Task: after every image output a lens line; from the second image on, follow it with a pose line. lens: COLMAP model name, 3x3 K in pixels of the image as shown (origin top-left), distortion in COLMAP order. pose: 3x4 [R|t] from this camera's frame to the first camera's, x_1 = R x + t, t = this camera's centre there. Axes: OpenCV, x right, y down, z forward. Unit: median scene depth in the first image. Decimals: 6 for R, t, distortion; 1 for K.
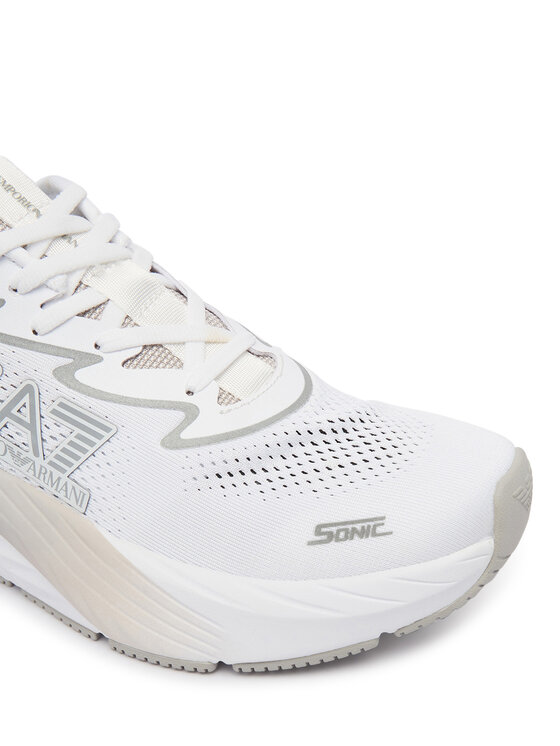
lens RADIAL K [[1206.1, 0, 280.0], [0, 1206.1, 373.0], [0, 0, 1]] dist [-0.029845, -0.061754]
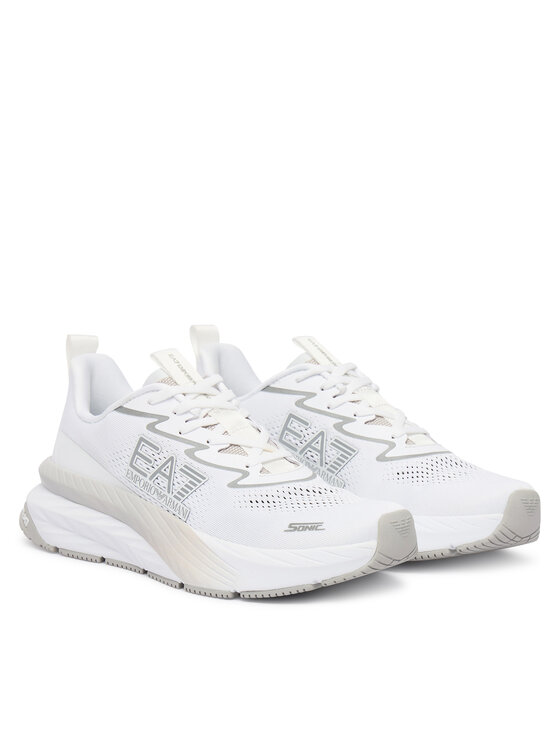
lens RADIAL K [[1944.5, 0, 280.0], [0, 1944.5, 373.0], [0, 0, 1]] dist [-0.000037, 0.025470]
pose [[0.961520, 0.092575, -0.258669, 0.784347], [-0.179026, 0.925301, -0.334316, 0.927194], [0.208398, 0.367760, 0.906269, -1.932496]]
